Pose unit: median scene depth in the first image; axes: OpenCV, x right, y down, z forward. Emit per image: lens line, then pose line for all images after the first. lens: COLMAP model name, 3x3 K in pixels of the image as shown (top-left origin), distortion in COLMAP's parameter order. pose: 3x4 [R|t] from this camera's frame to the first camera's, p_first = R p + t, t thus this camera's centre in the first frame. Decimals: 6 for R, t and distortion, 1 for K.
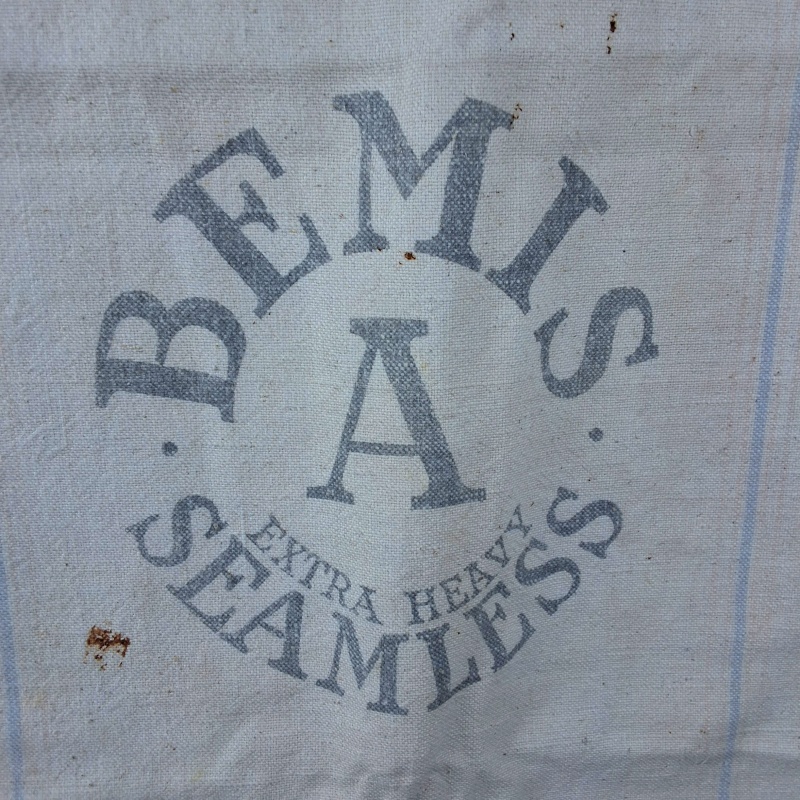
lens RADIAL K [[955.6, 0, 400.0], [0, 955.6, 400.0], [0, 0, 1]] dist [0.182058, -0.378952]
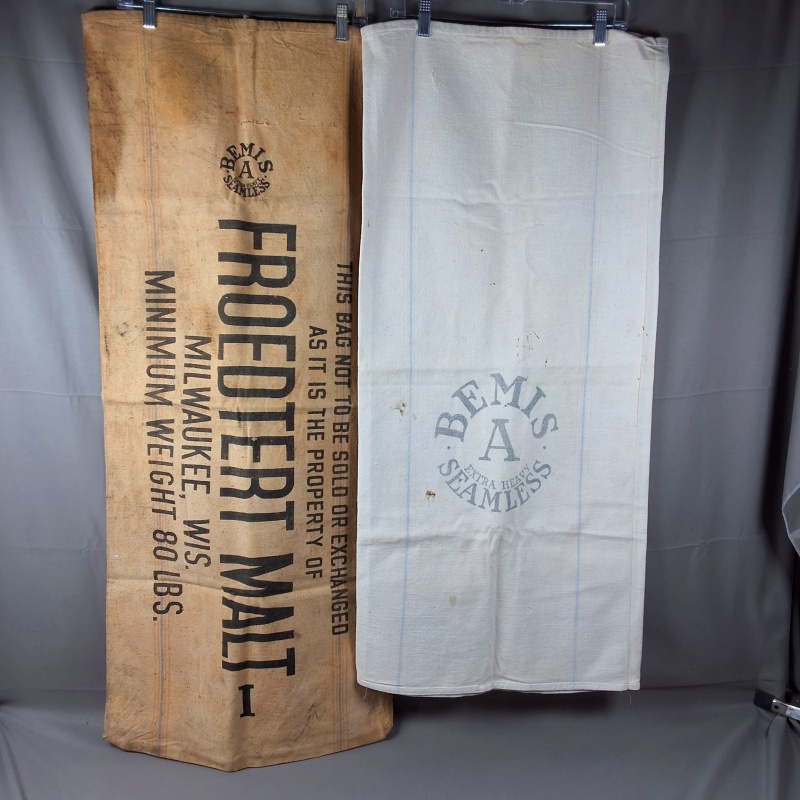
lens RADIAL K [[955.6, 0, 400.0], [0, 955.6, 400.0], [0, 0, 1]] dist [0.182058, -0.378952]
pose [[0.998648, 0.018345, 0.048629, -0.679687], [-0.011148, 0.989465, -0.144343, 0.470104], [-0.050765, 0.143606, 0.988332, -3.367118]]
